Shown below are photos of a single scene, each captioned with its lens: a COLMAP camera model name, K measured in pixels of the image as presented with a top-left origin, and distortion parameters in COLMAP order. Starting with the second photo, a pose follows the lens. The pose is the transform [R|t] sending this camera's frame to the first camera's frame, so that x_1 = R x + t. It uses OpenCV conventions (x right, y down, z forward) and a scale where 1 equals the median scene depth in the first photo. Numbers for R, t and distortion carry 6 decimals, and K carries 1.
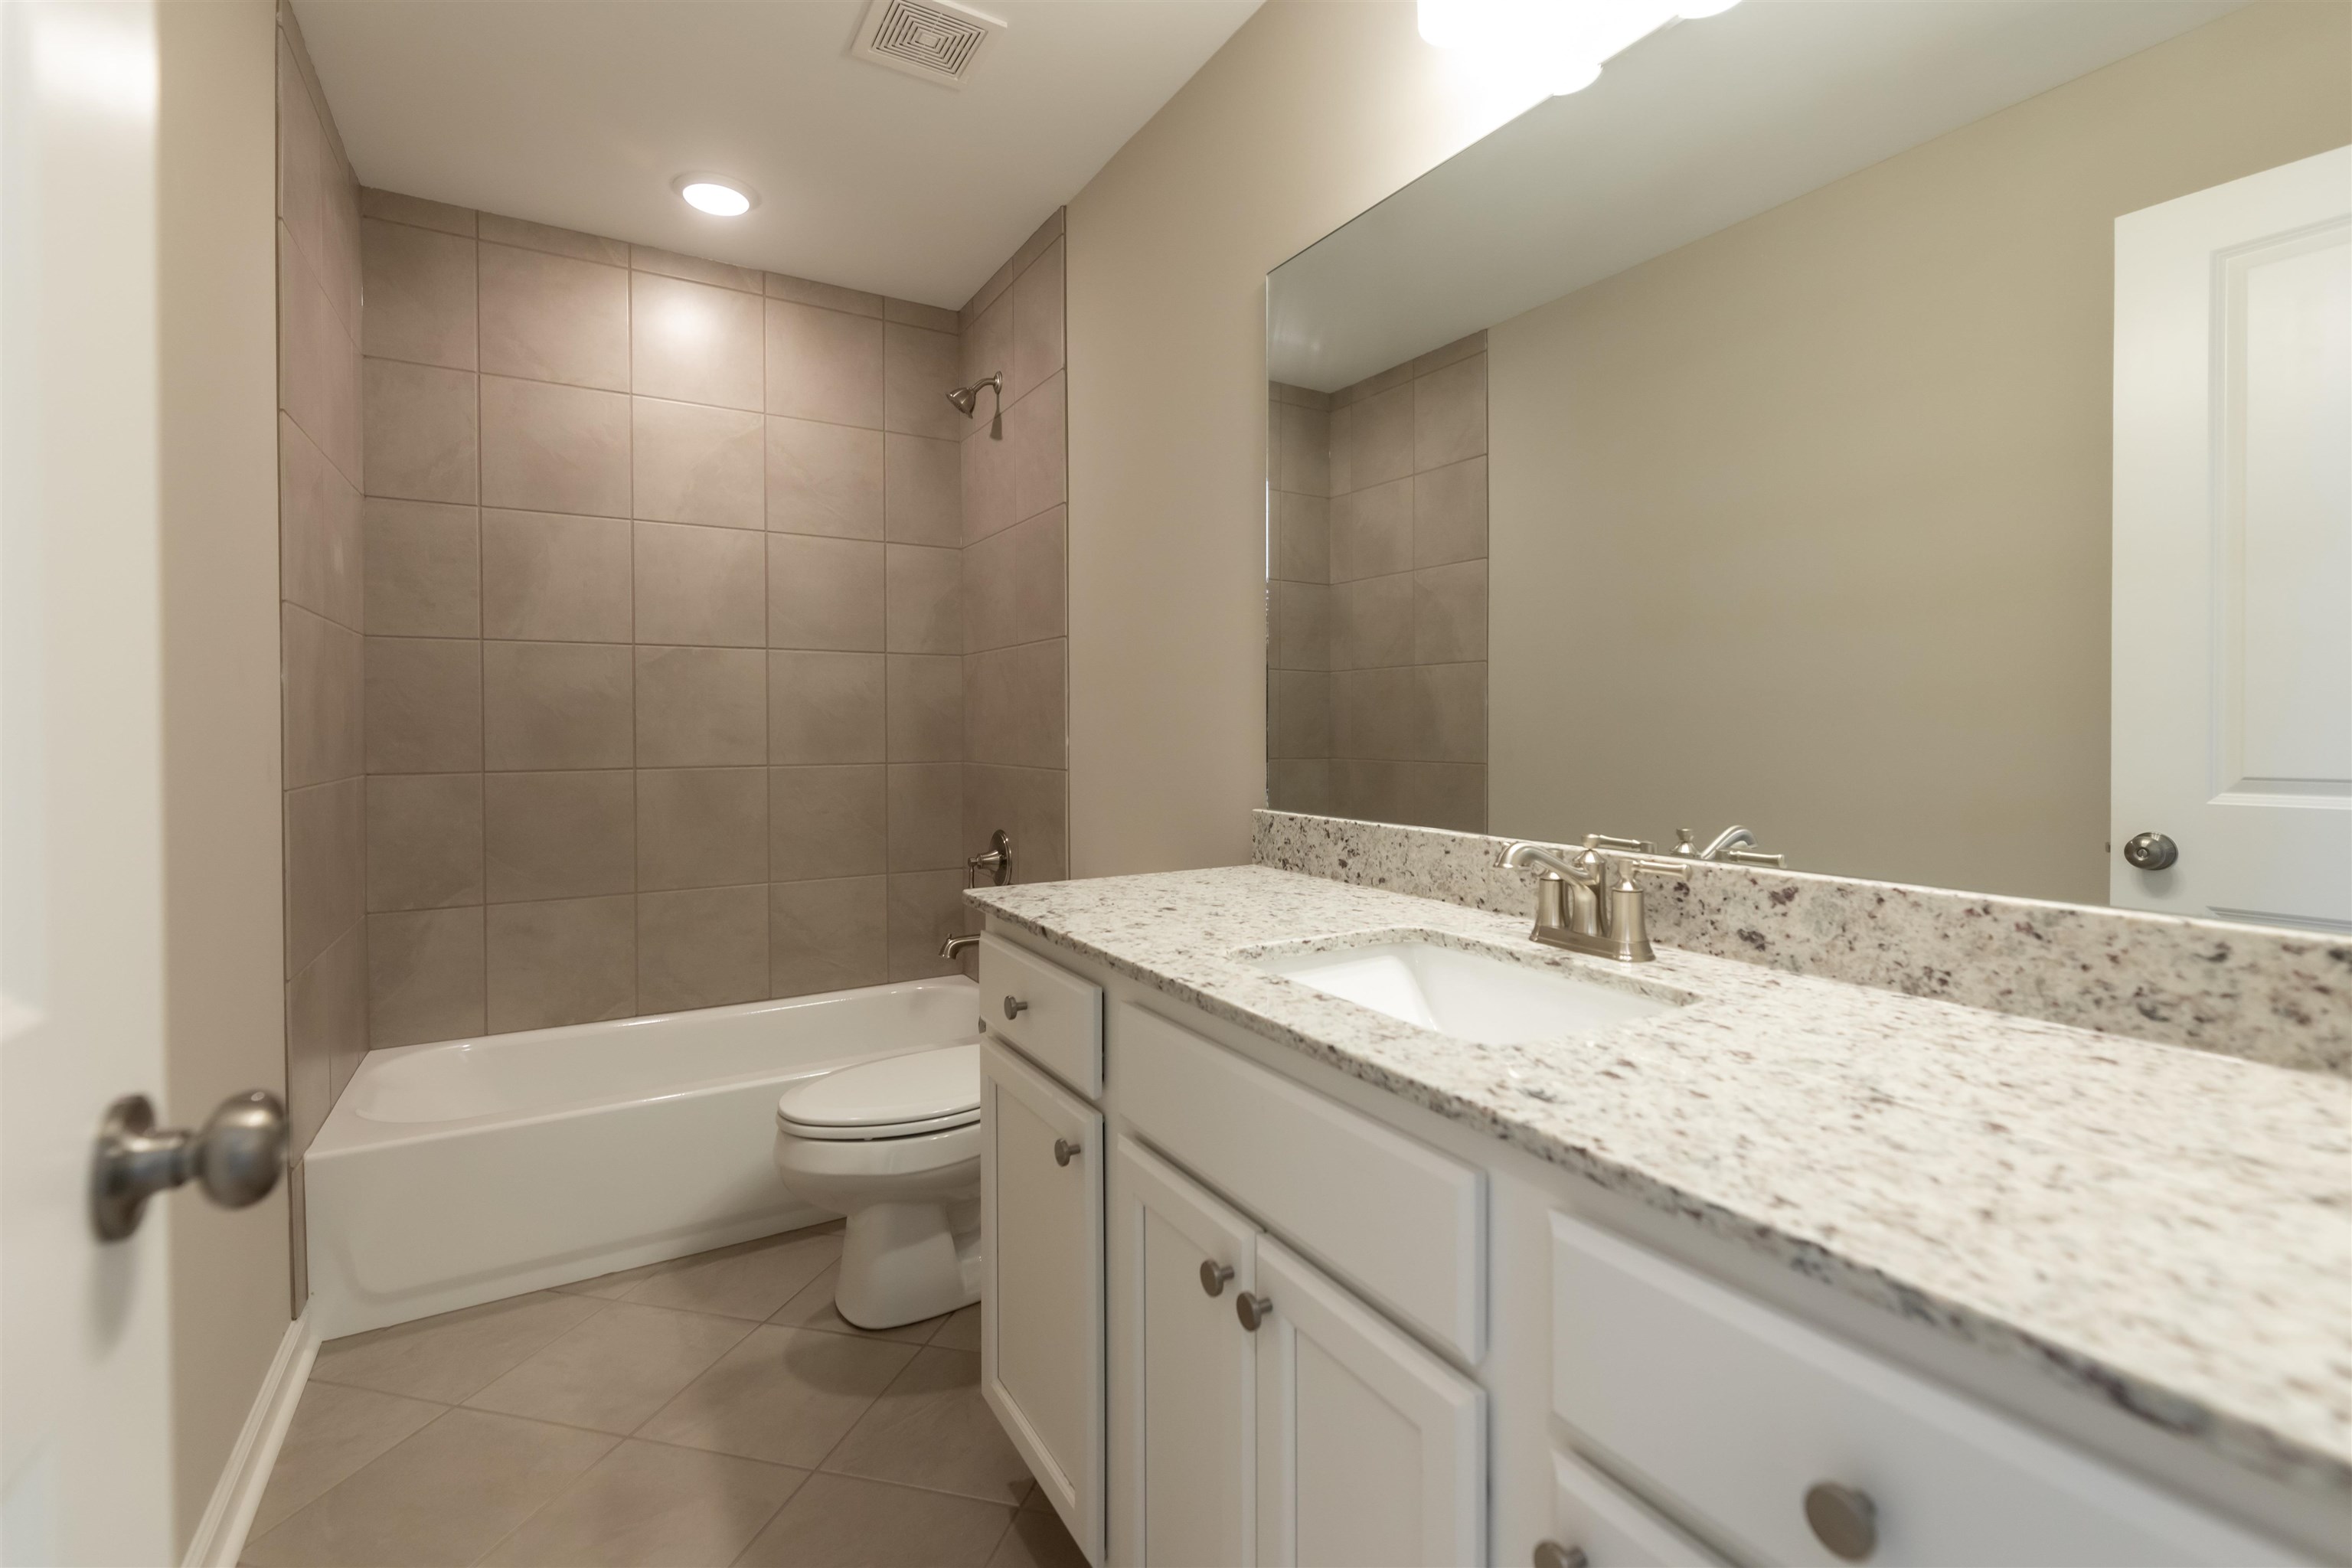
lens RADIAL K [[1104.3, 0, 1228.5], [0, 1104.3, 738.3], [0, 0, 1]] dist [0.000456, 0.000054]
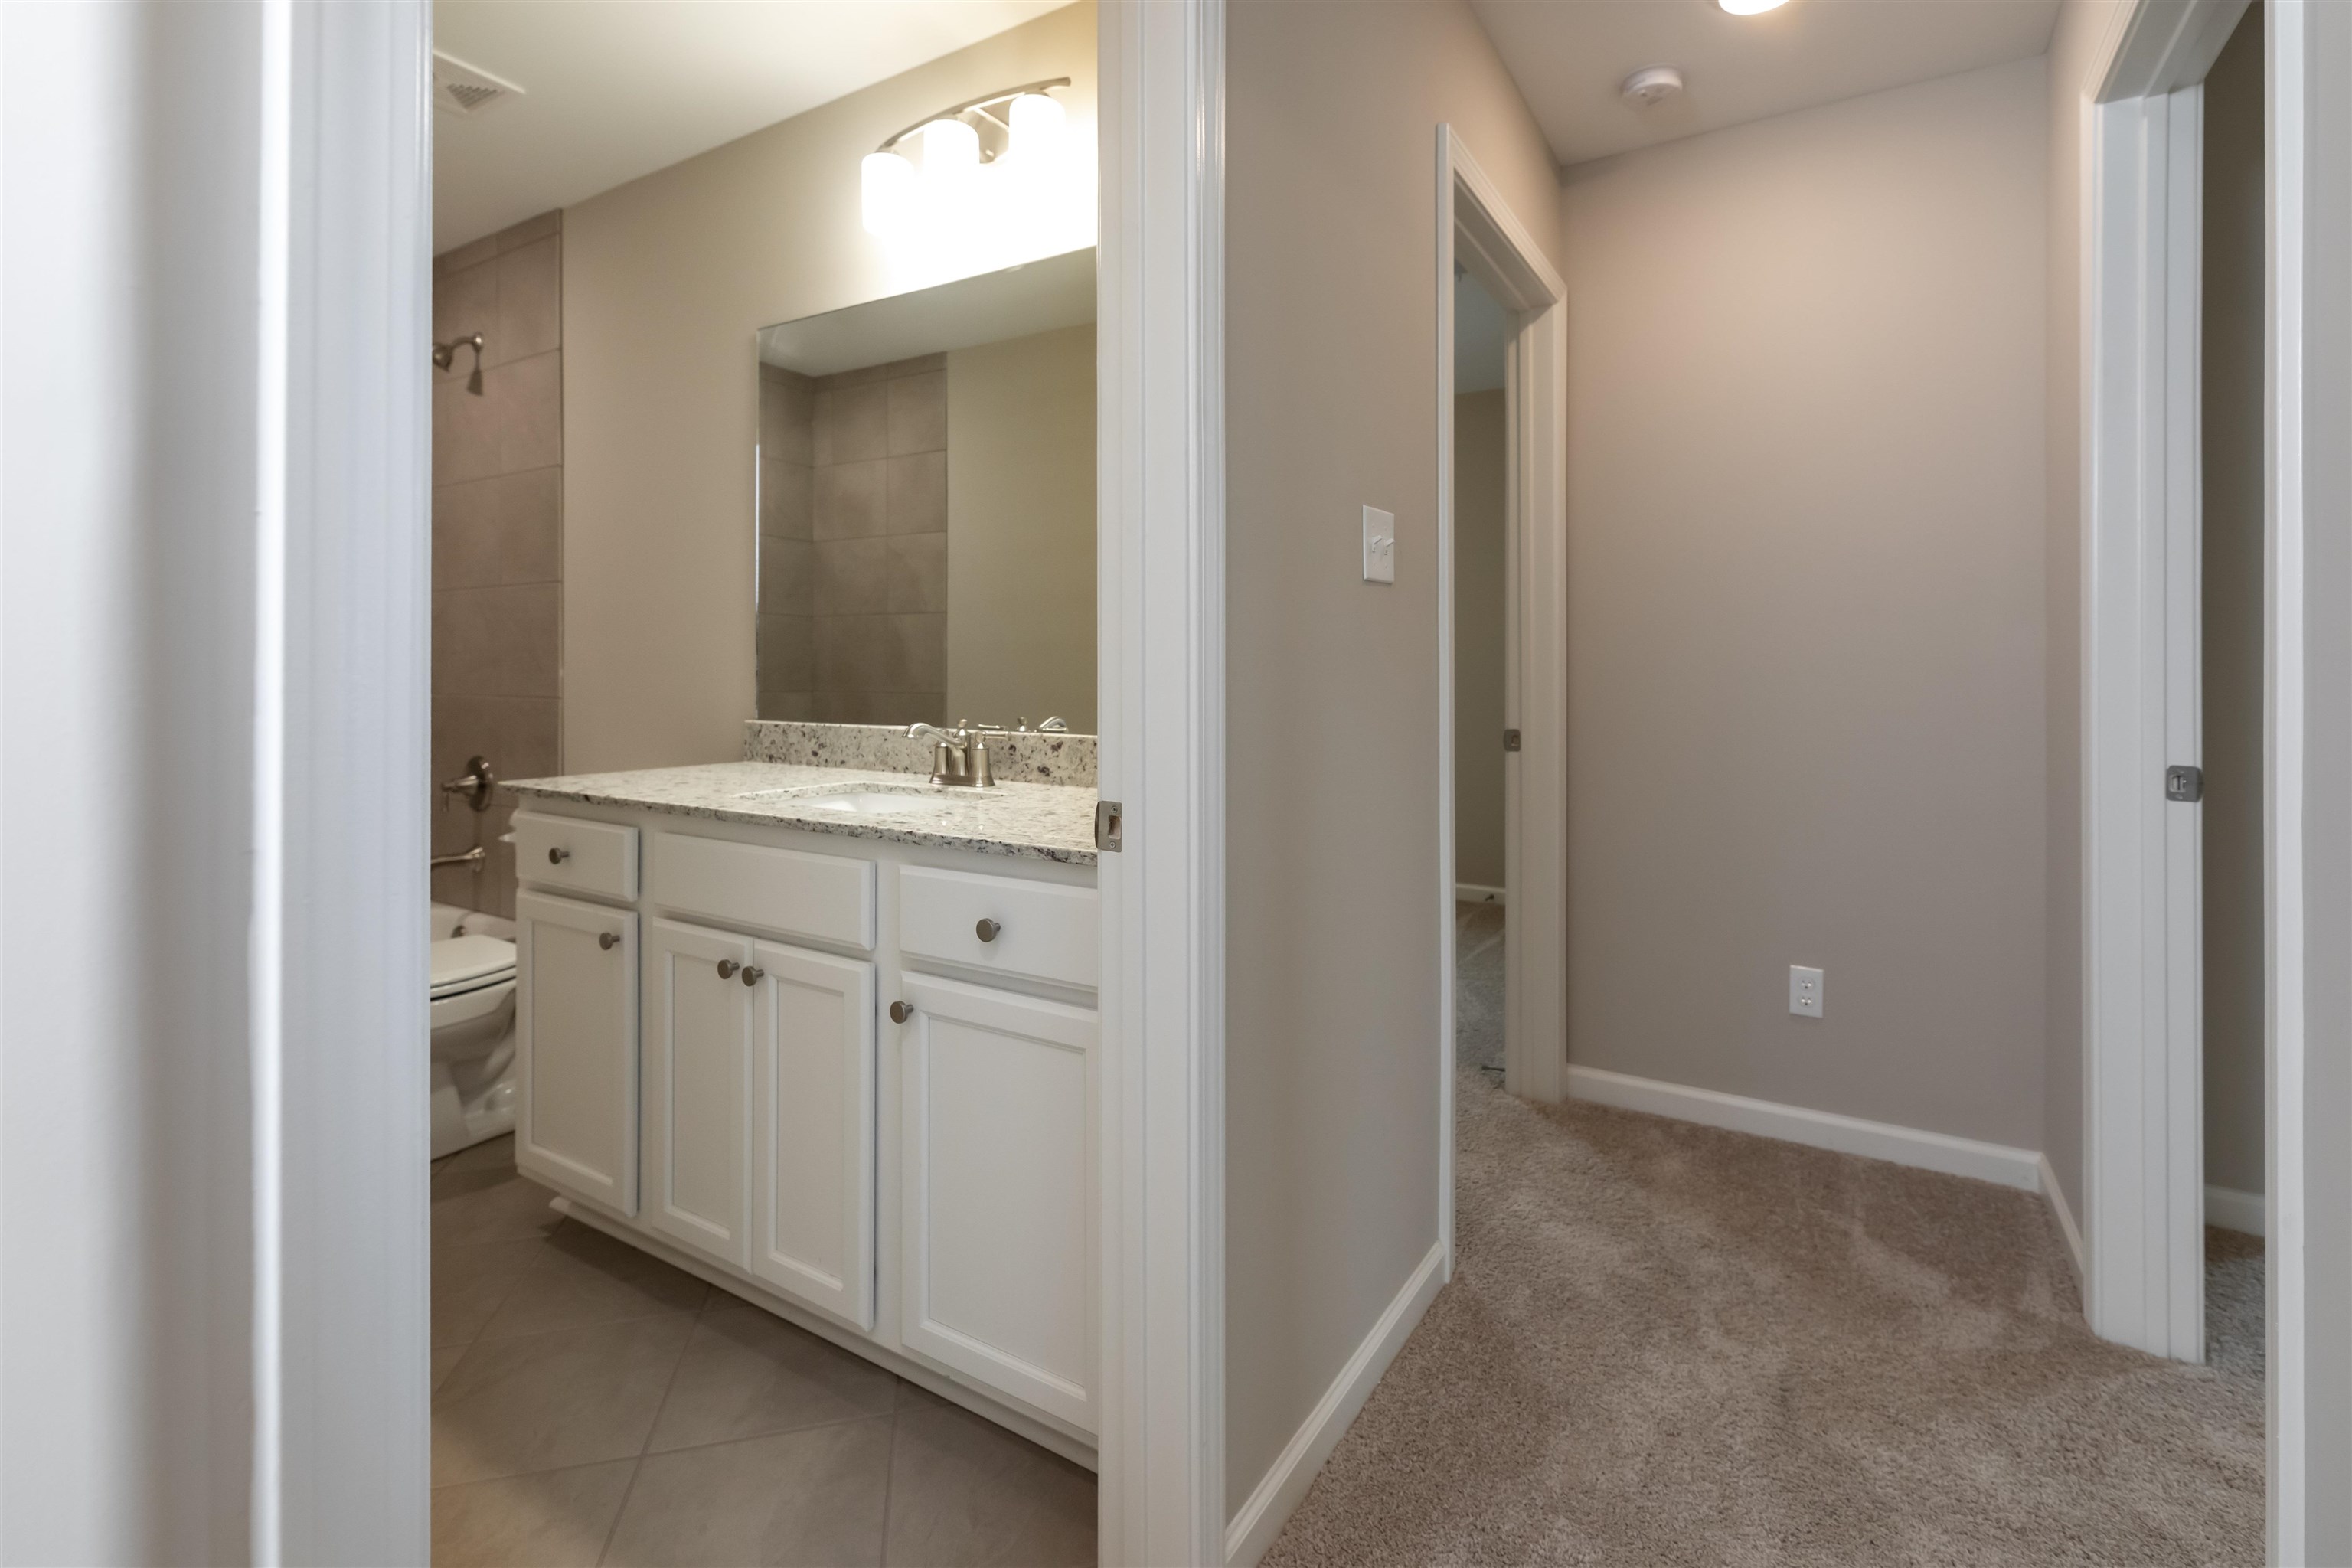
lens RADIAL K [[1104.3, 0, 1293.1], [0, 1104.3, 673.7], [0, 0, 1]] dist [0.000456, 0.000054]
pose [[0.880016, 0.003291, 0.474933, -0.039528], [0.000266, 0.999972, -0.007421, 0.022678], [-0.474945, 0.006657, 0.879991, -0.685639]]
